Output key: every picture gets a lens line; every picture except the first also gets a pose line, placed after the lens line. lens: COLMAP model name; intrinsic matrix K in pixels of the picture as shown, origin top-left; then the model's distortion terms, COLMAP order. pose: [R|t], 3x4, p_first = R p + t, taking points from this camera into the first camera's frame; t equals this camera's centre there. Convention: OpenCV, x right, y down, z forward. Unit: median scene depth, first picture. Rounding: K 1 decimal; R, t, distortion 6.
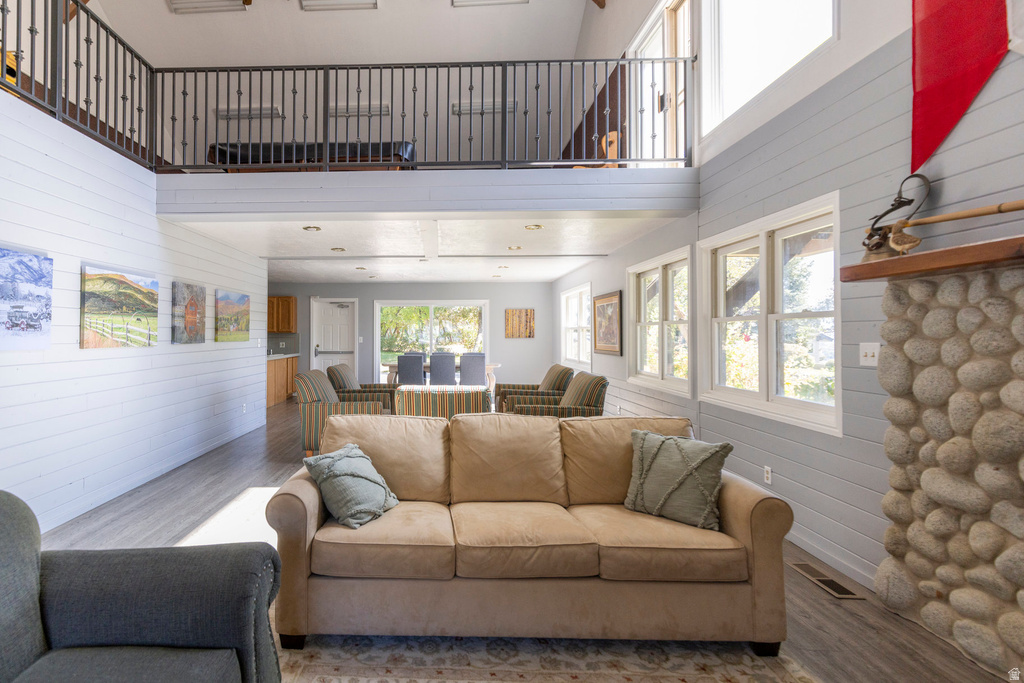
lens RADIAL K [[506.9, 0, 512.4], [0, 506.9, 322.5], [0, 0, 1]] dist [0.005240, 0.000361]
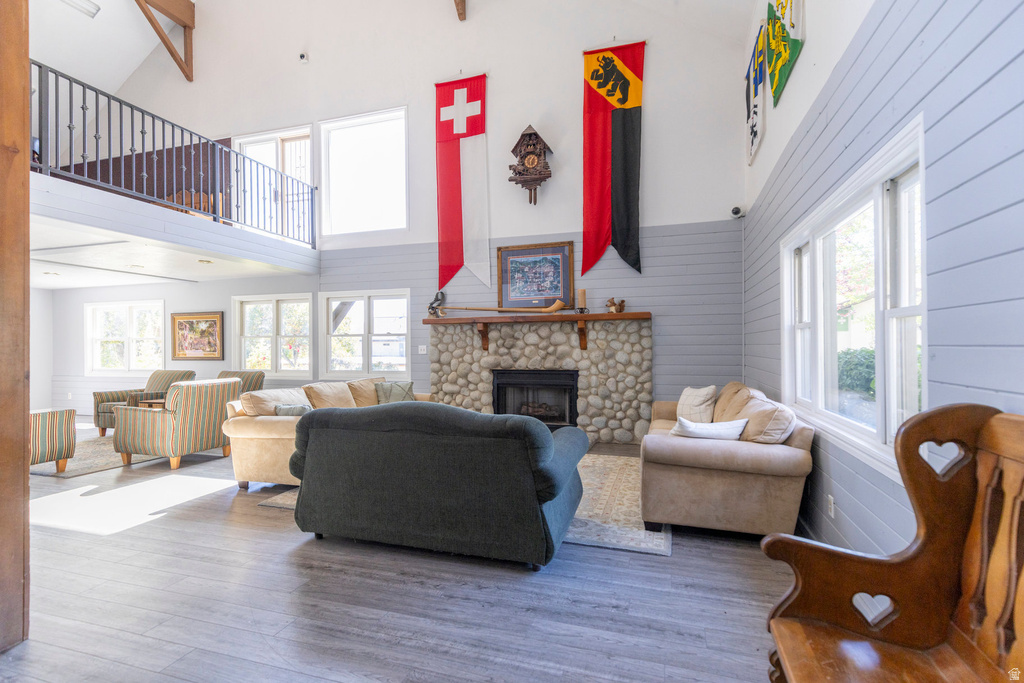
lens RADIAL K [[470.2, 0, 513.8], [0, 470.2, 344.8], [0, 0, 1]] dist [0.000512, -0.000288]
pose [[0.244553, 0.004850, 0.969624, -1.888300], [-0.015130, 0.999885, -0.001185, 0.033767], [-0.969518, -0.014381, 0.244598, -0.150544]]
